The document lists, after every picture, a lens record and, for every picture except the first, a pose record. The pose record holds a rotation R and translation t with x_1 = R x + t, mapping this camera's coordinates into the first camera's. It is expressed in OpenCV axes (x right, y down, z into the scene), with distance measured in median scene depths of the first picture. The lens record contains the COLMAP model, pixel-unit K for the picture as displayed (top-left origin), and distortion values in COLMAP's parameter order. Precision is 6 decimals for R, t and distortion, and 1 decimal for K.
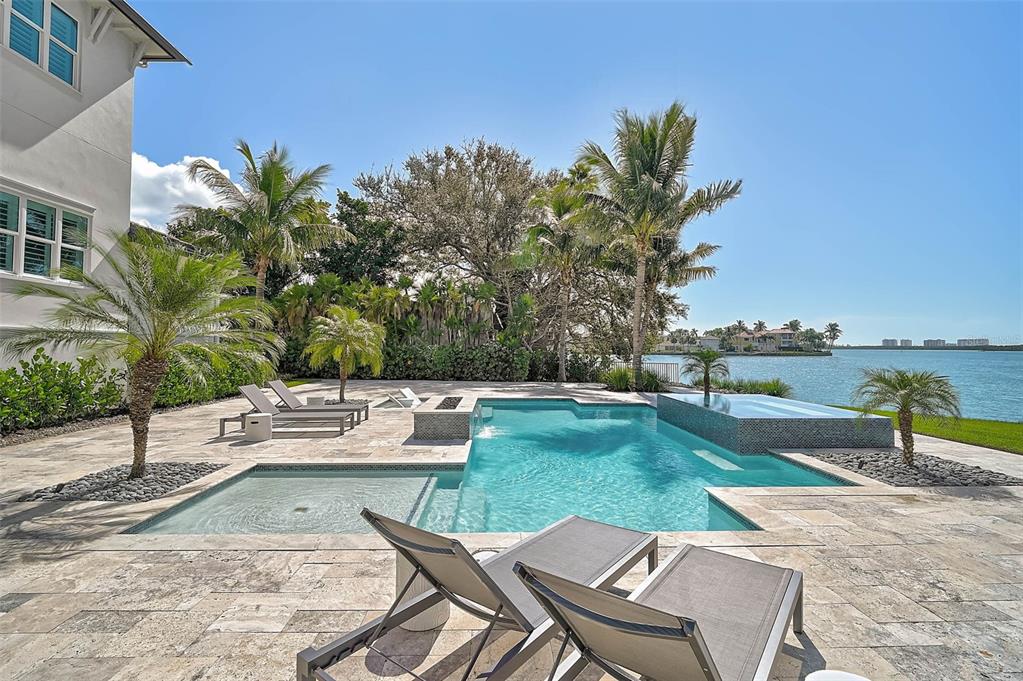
lens RADIAL K [[477.6, 0, 513.5], [0, 477.6, 336.0], [0, 0, 1]] dist [-0.010733, -0.000142]
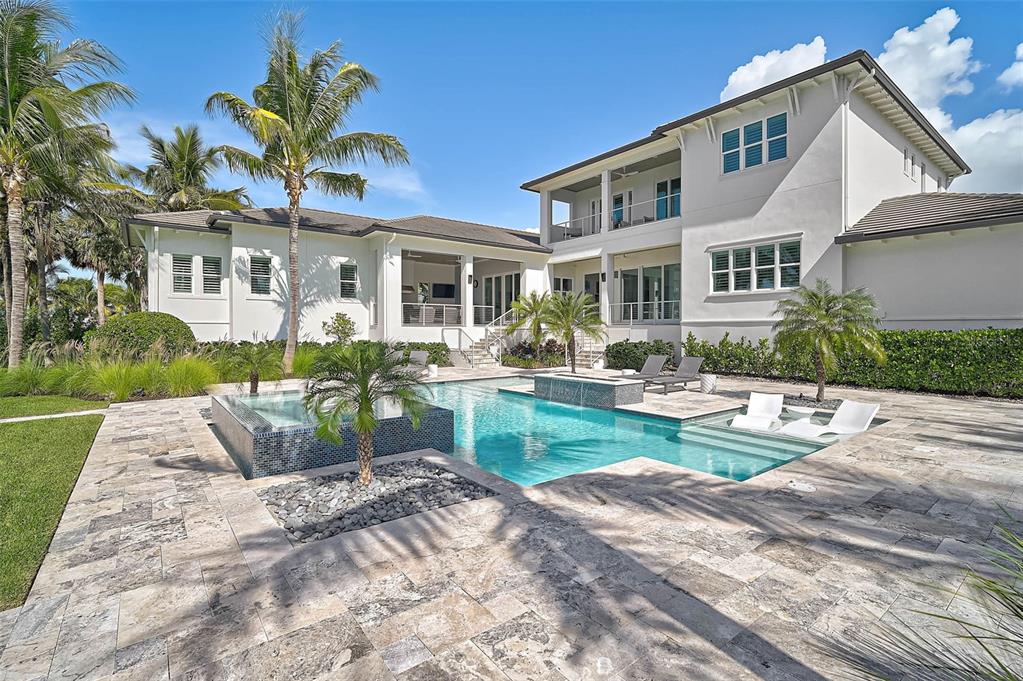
lens RADIAL K [[477.6, 0, 513.5], [0, 477.6, 336.0], [0, 0, 1]] dist [-0.010733, -0.000142]
pose [[-0.812244, -0.031807, -0.582451, 0.628319], [-0.034122, 0.999393, -0.006992, 0.072680], [0.582320, 0.014195, -0.812836, 1.770445]]
